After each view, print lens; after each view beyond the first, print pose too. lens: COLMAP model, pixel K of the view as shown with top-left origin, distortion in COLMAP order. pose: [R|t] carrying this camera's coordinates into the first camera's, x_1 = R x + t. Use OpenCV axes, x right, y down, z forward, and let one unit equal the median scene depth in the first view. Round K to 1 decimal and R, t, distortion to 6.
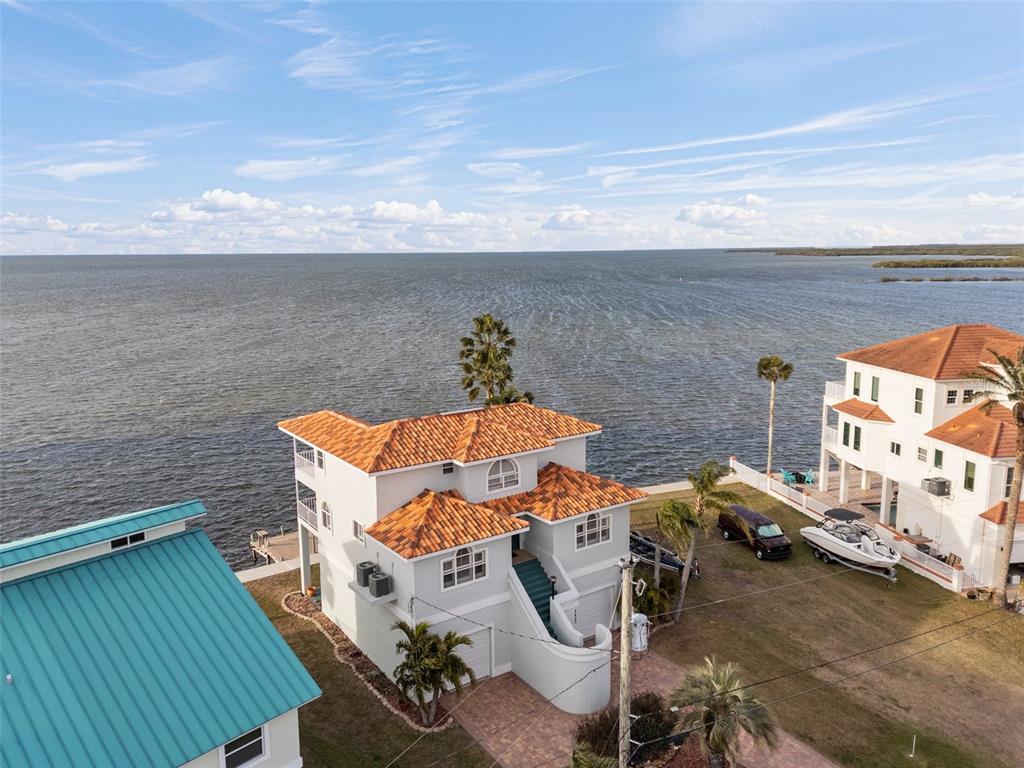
lens RADIAL K [[745.5, 0, 516.3], [0, 745.5, 377.0], [0, 0, 1]] dist [0.074874, -0.060176]
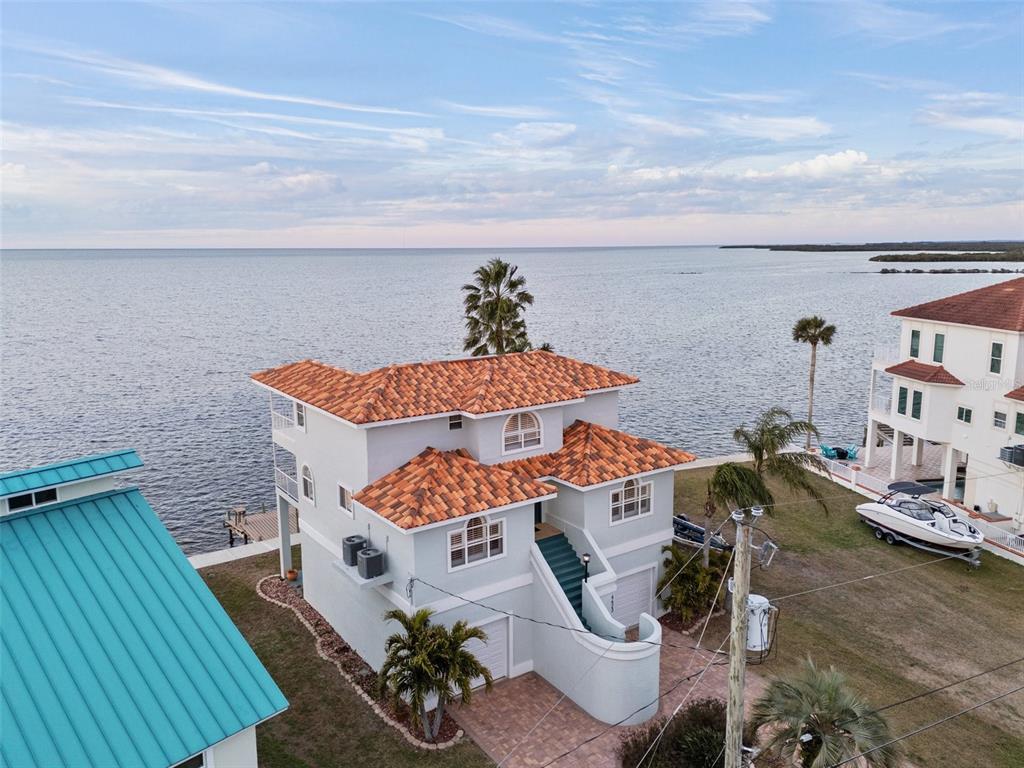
lens RADIAL K [[745.5, 0, 516.3], [0, 745.5, 377.0], [0, 0, 1]] dist [0.074874, -0.060176]
pose [[0.999985, 0.003143, 0.004461, -0.028809], [-0.003188, 0.999943, 0.010195, 0.064081], [-0.004429, -0.010209, 0.999938, 0.186458]]
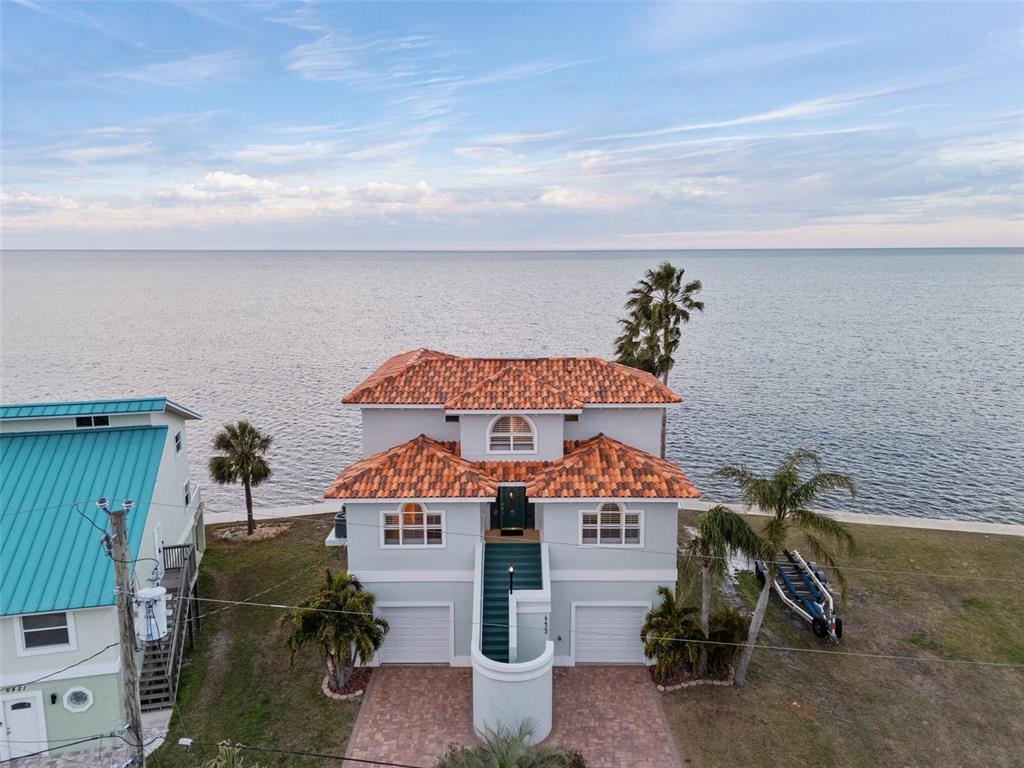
lens RADIAL K [[745.5, 0, 516.3], [0, 745.5, 377.0], [0, 0, 1]] dist [0.074874, -0.060176]
pose [[0.822293, 0.103872, -0.559503, 0.448082], [-0.098023, 0.994358, 0.040539, 0.035288], [0.560558, 0.021509, 0.827836, 0.329032]]
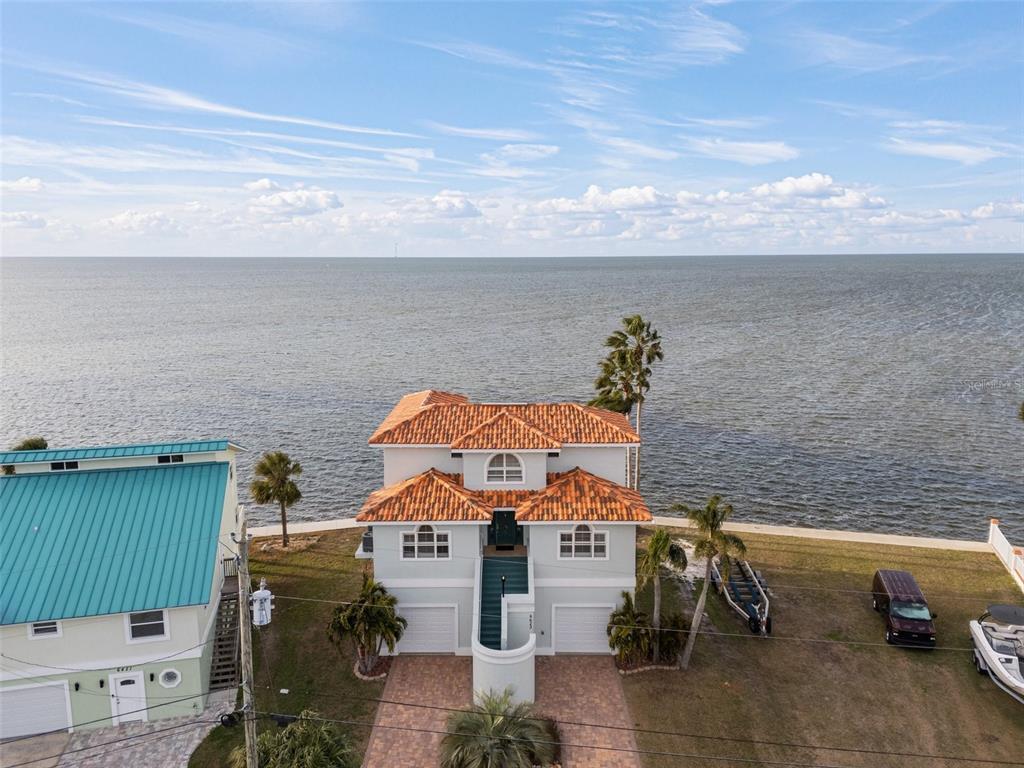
lens RADIAL K [[745.5, 0, 516.3], [0, 745.5, 377.0], [0, 0, 1]] dist [0.074874, -0.060176]
pose [[0.819639, 0.099388, -0.564193, 0.570245], [-0.097368, 0.994675, 0.033769, -0.030037], [0.564545, 0.027256, 0.824952, 0.167378]]
